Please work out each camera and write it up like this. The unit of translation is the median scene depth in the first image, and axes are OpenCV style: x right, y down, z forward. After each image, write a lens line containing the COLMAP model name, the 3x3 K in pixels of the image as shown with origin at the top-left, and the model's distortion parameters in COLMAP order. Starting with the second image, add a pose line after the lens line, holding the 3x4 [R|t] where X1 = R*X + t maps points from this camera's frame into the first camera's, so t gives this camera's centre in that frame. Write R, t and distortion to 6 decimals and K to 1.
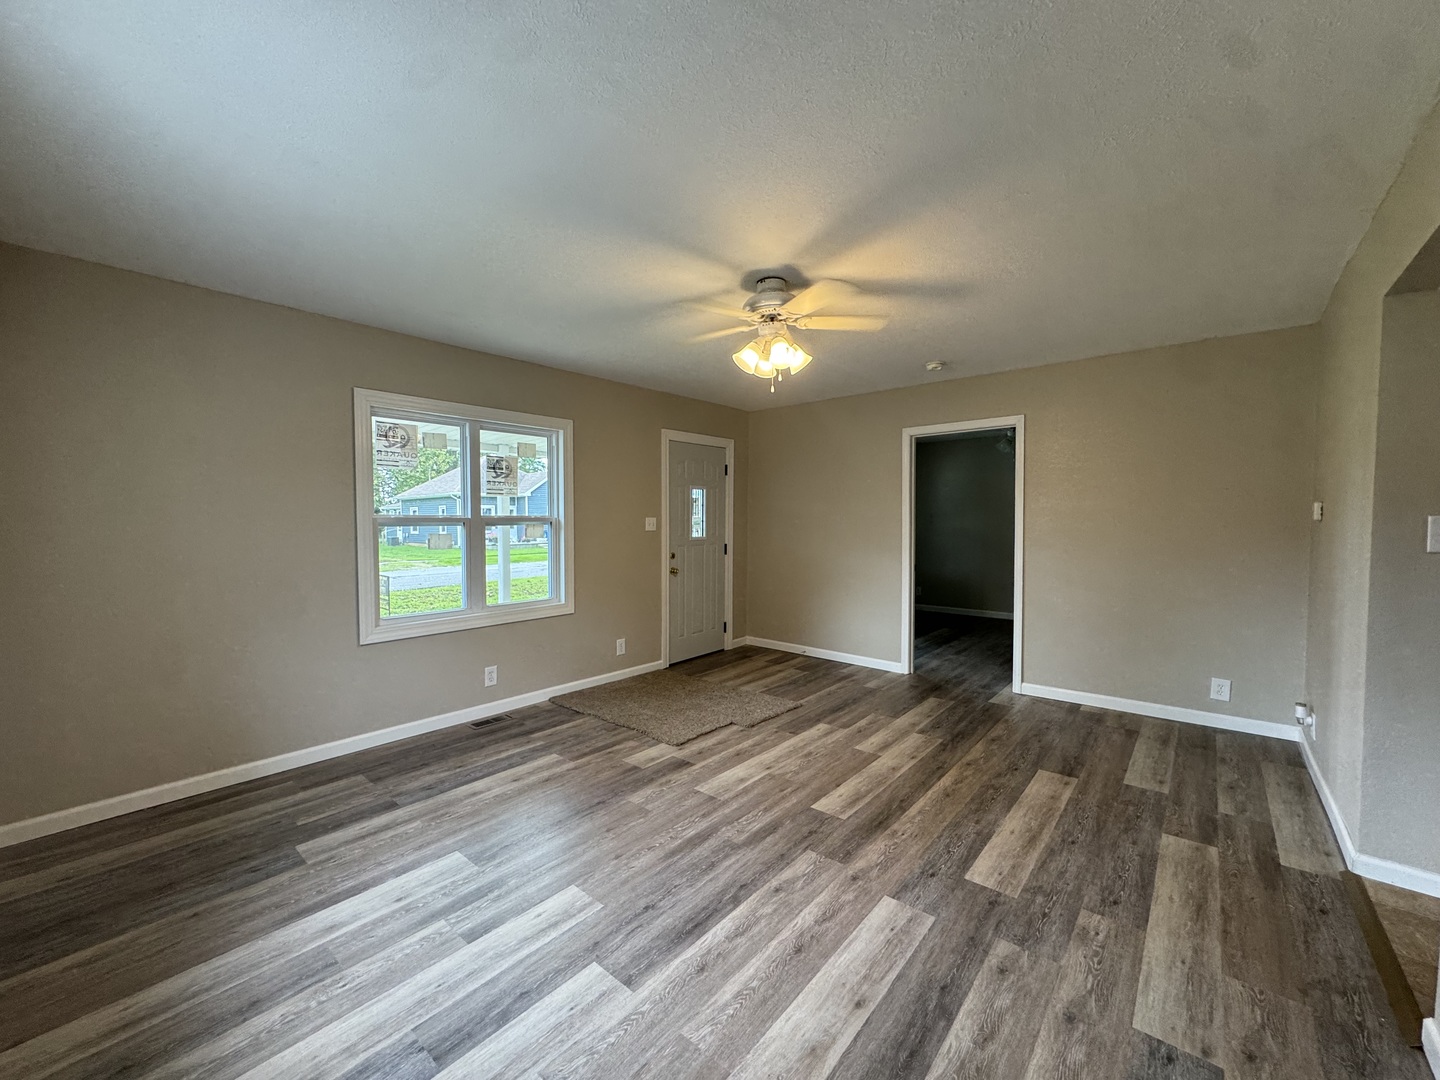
lens RADIAL K [[575.1, 0, 709.4], [0, 575.1, 540.7], [0, 0, 1]] dist [-0.005277, 0.000849]
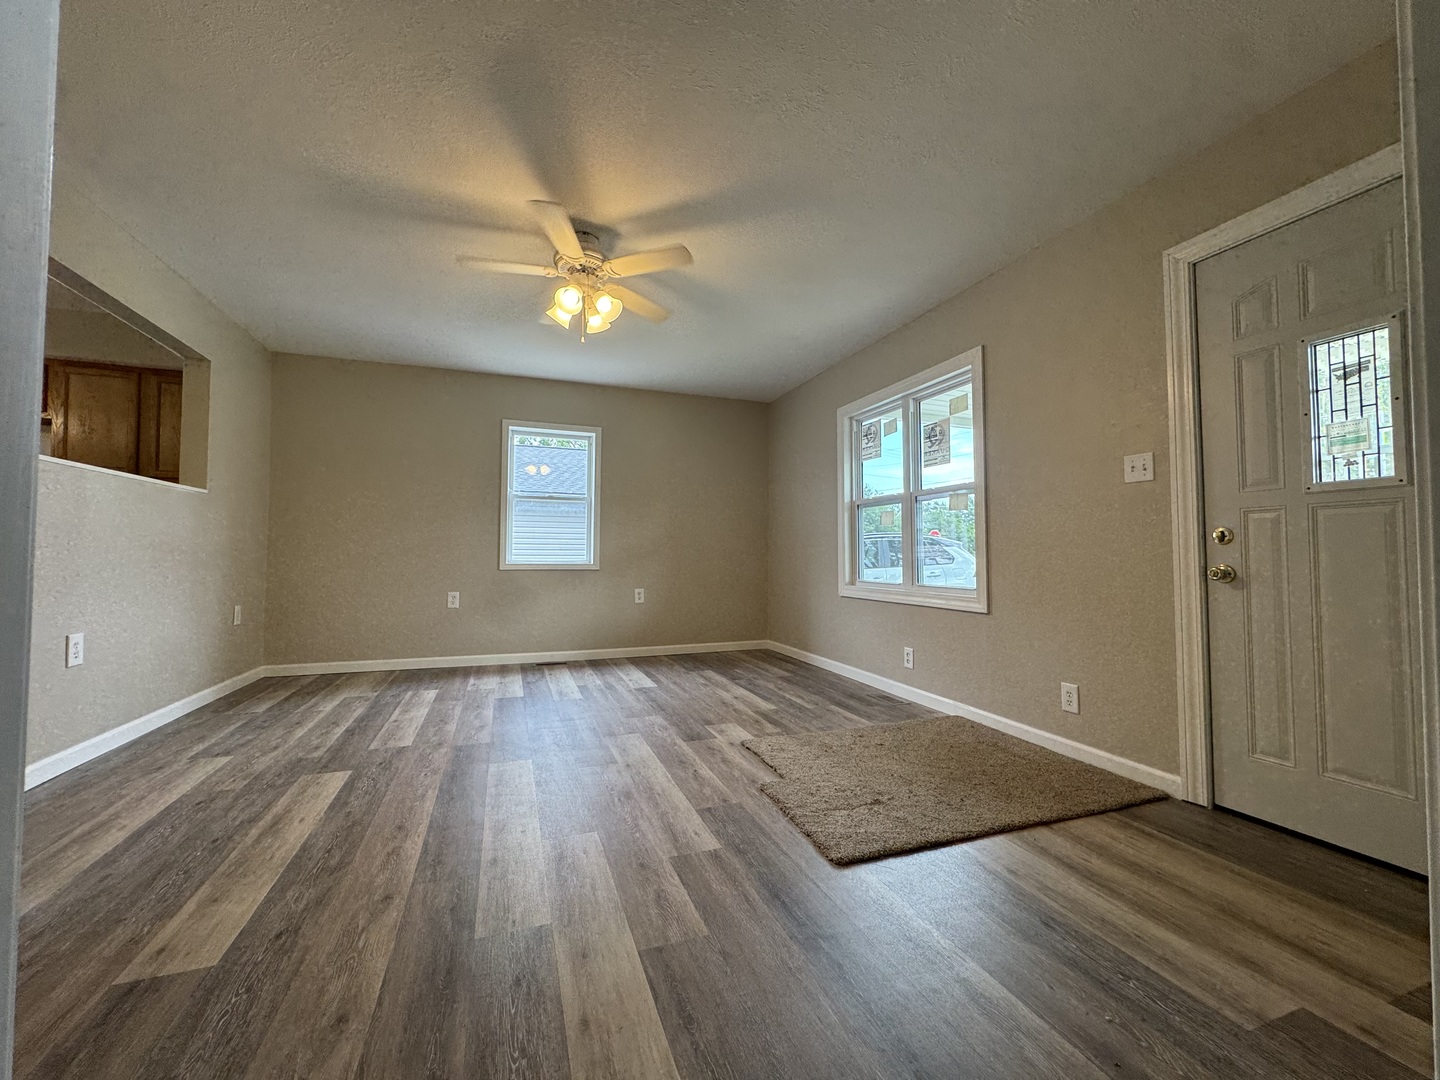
lens RADIAL K [[575.1, 0, 727.8], [0, 575.1, 535.0], [0, 0, 1]] dist [-0.005277, 0.000849]
pose [[-0.465780, -0.032220, -0.884314, 0.762120], [-0.035487, 0.999213, -0.017715, 0.076196], [0.884189, 0.023130, -0.466557, 1.483386]]
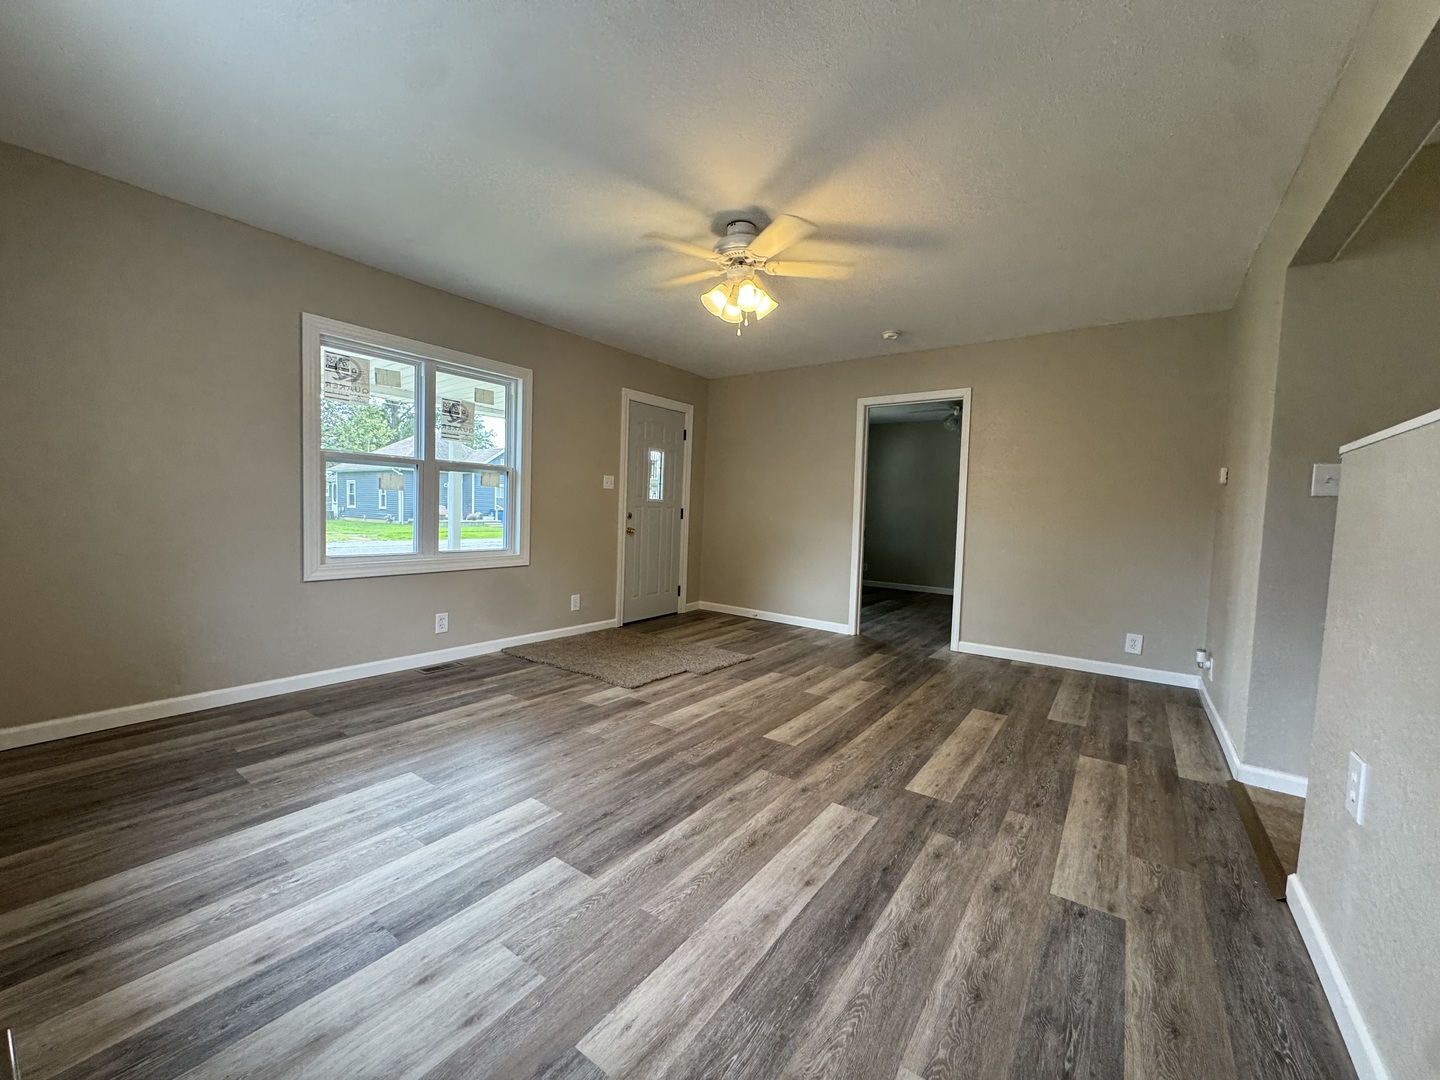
lens RADIAL K [[575.1, 0, 710.7], [0, 575.1, 539.1], [0, 0, 1]] dist [-0.005277, 0.000849]
pose [[0.995700, 0.029130, 0.087933, -0.016544], [-0.030577, 0.999418, 0.015150, 0.079635], [-0.087440, -0.017773, 0.996011, -0.018576]]
